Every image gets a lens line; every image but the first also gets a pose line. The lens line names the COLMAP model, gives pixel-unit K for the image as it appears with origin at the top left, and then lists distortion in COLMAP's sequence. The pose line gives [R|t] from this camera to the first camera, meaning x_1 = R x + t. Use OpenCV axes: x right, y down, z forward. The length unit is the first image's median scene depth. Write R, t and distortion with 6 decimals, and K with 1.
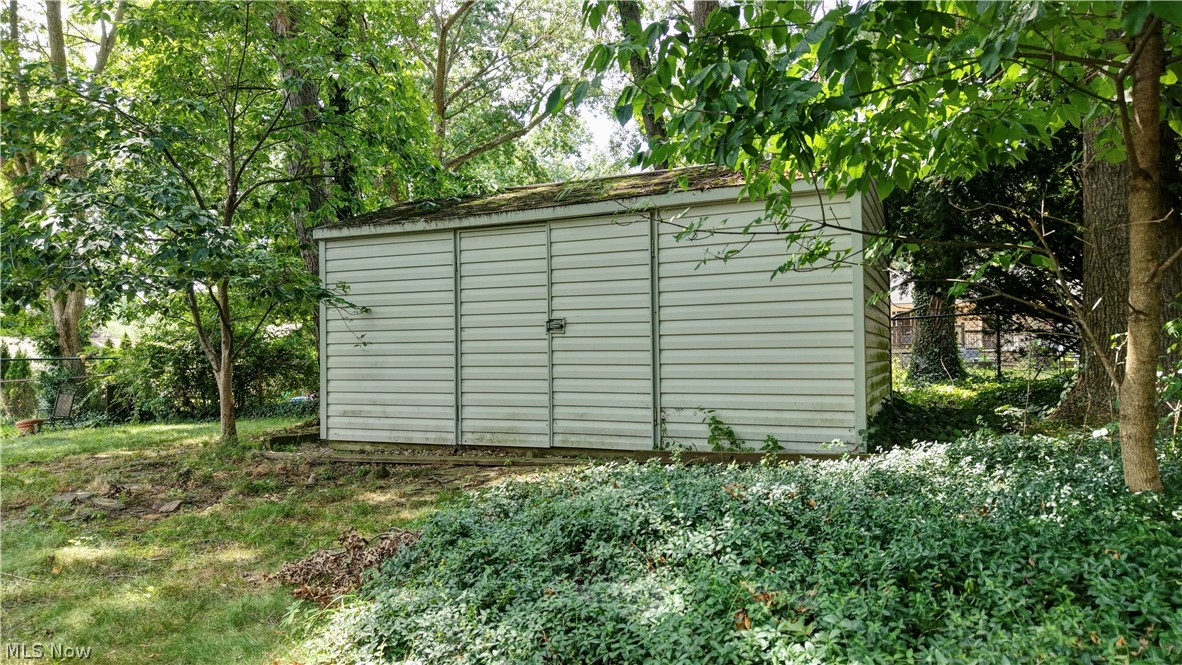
lens RADIAL K [[798.6, 0, 591.0], [0, 798.6, 332.5], [0, 0, 1]] dist [-0.005219, -0.003760]
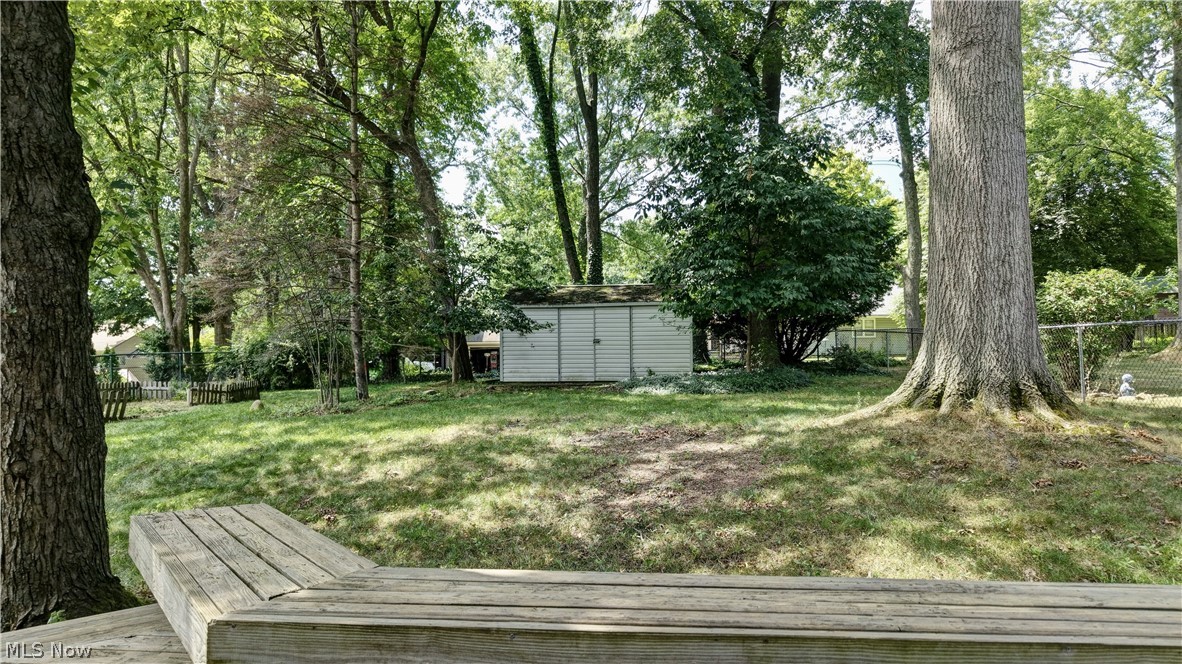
lens RADIAL K [[798.6, 0, 591.0], [0, 798.6, 332.0], [0, 0, 1]] dist [-0.005219, -0.003760]
pose [[0.951252, 0.012906, 0.308144, -0.961180], [-0.012756, 0.999916, -0.002499, -0.034290], [-0.308150, -0.001554, 0.951337, -1.818774]]
